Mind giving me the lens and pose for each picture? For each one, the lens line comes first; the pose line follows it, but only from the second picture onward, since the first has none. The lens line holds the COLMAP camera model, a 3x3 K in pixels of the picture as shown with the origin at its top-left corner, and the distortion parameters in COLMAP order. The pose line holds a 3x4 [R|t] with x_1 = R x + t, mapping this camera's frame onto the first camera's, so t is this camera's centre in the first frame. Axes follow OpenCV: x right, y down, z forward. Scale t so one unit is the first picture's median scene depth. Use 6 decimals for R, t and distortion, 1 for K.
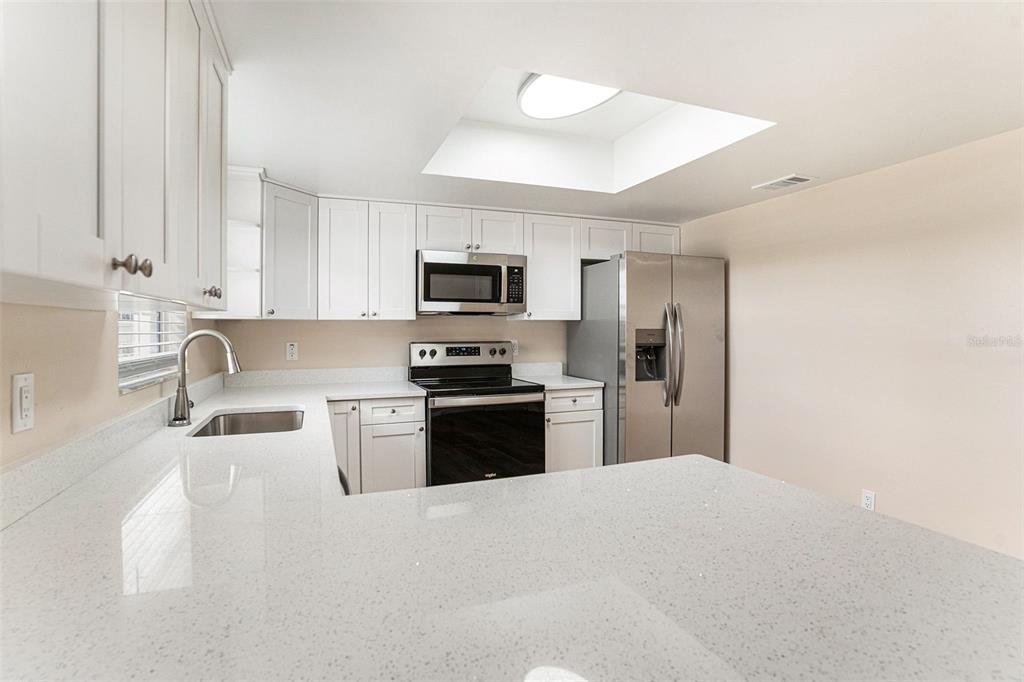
lens RADIAL K [[515.5, 0, 487.1], [0, 515.5, 333.2], [0, 0, 1]] dist [-0.045551, 0.010823]
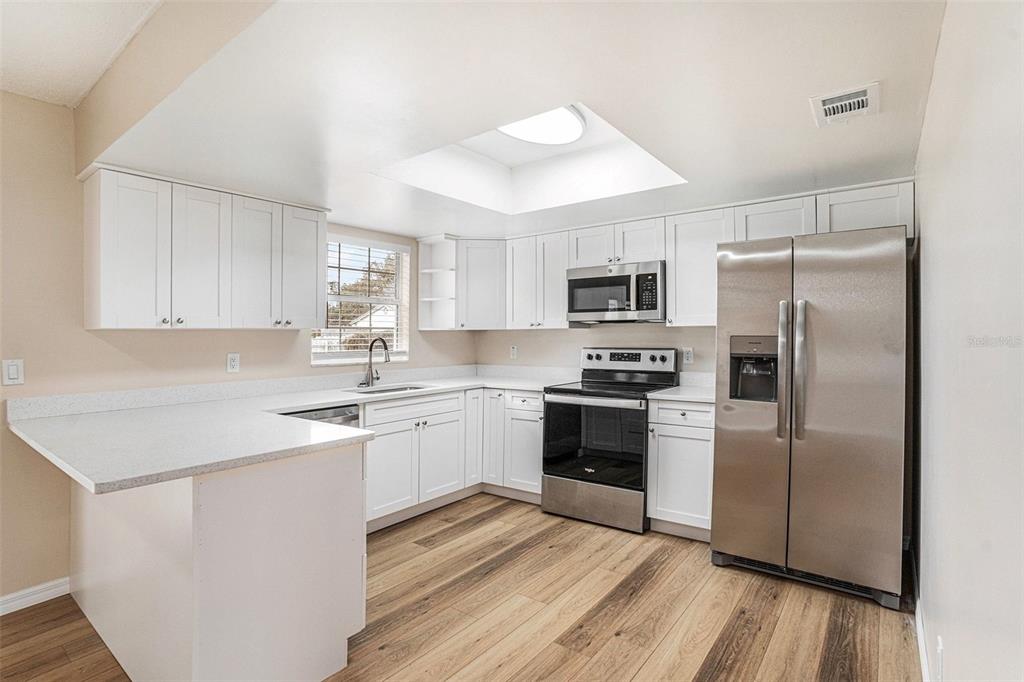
lens RADIAL K [[515.5, 0, 533.5], [0, 515.5, 337.7], [0, 0, 1]] dist [-0.045551, 0.010823]
pose [[0.543712, 0.002212, -0.839269, 0.769004], [-0.003271, 0.999995, 0.000516, -0.004760], [0.839266, 0.002465, 0.543716, 0.271799]]
